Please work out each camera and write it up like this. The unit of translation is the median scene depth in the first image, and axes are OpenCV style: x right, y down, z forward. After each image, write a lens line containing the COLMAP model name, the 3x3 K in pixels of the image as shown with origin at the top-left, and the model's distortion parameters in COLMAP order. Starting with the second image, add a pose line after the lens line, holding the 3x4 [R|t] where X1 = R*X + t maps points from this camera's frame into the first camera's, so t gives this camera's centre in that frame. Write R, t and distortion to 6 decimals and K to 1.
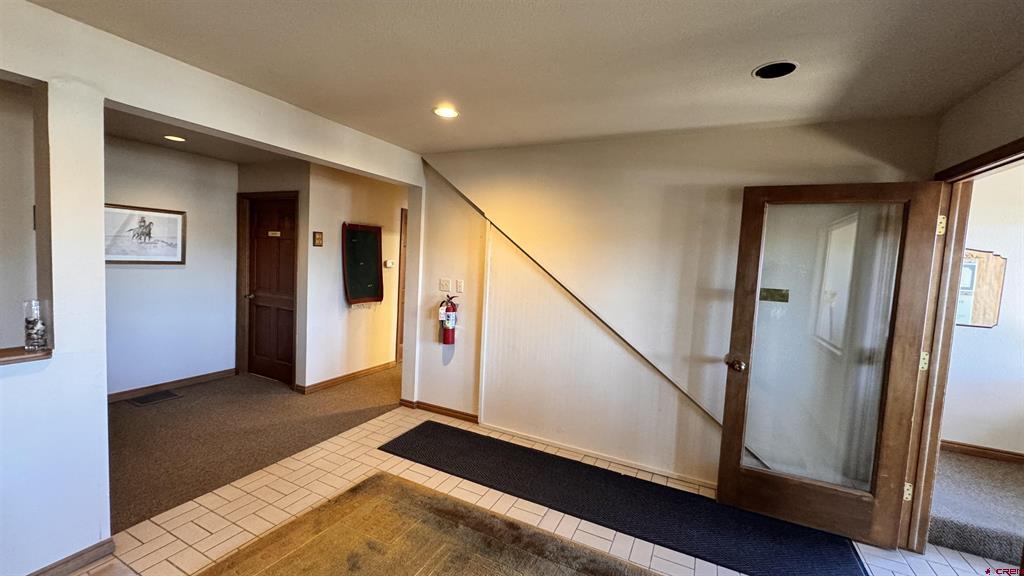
lens RADIAL K [[407.4, 0, 512.5], [0, 407.4, 286.8], [0, 0, 1]] dist [-0.000534, 0.000336]
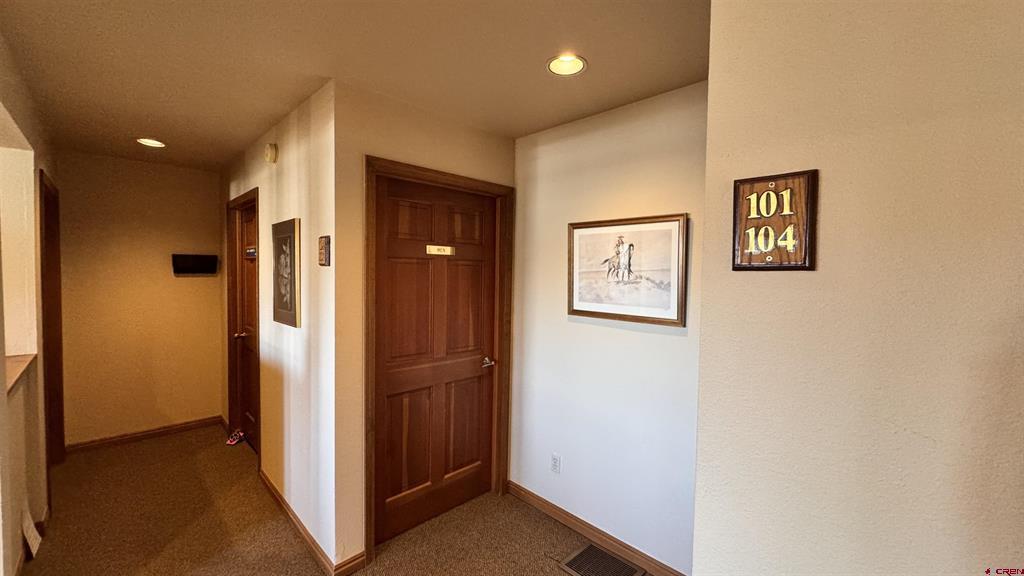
lens RADIAL K [[405.3, 0, 512.1], [0, 405.3, 284.3], [0, 0, 1]] dist [-0.002530, -0.000352]
pose [[-0.331106, -0.029546, -0.943131, -0.319912], [-0.102071, 0.994766, 0.004671, -0.089378], [0.938057, 0.097813, -0.332389, 1.010761]]
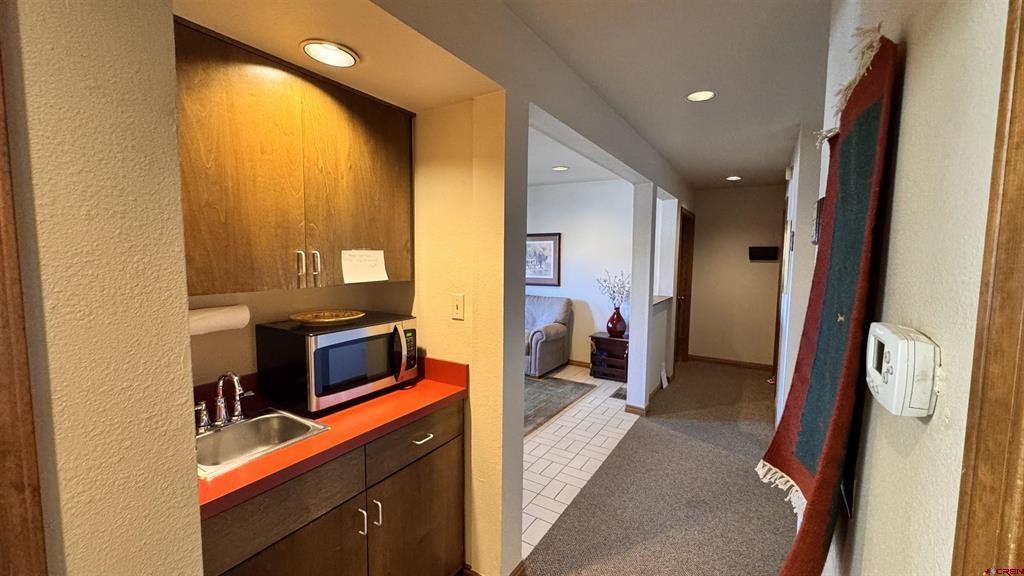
lens RADIAL K [[407.4, 0, 512.5], [0, 407.4, 286.8], [0, 0, 1]] dist [-0.000534, 0.000336]
pose [[-0.992338, -0.073484, 0.099325, -0.289898], [-0.057683, 0.986461, 0.153515, -0.104813], [-0.109262, 0.146609, -0.983142, 1.415254]]
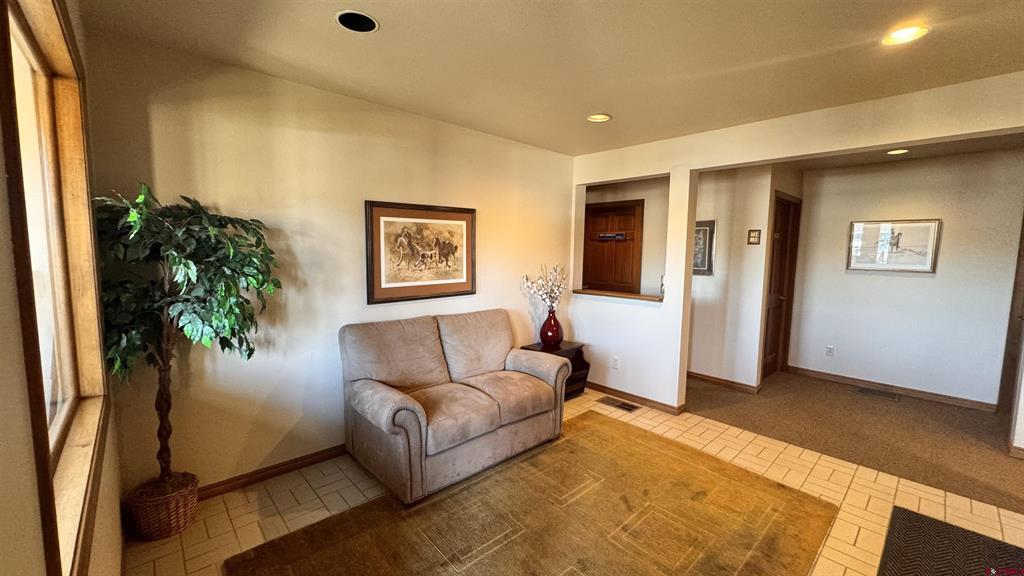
lens RADIAL K [[407.4, 0, 512.5], [0, 407.4, 286.8], [0, 0, 1]] dist [-0.000534, 0.000336]
pose [[-0.355801, 0.029175, -0.934106, 0.474966], [-0.101141, 0.992440, 0.069522, 0.010912], [0.929073, 0.119212, -0.350161, 0.431613]]
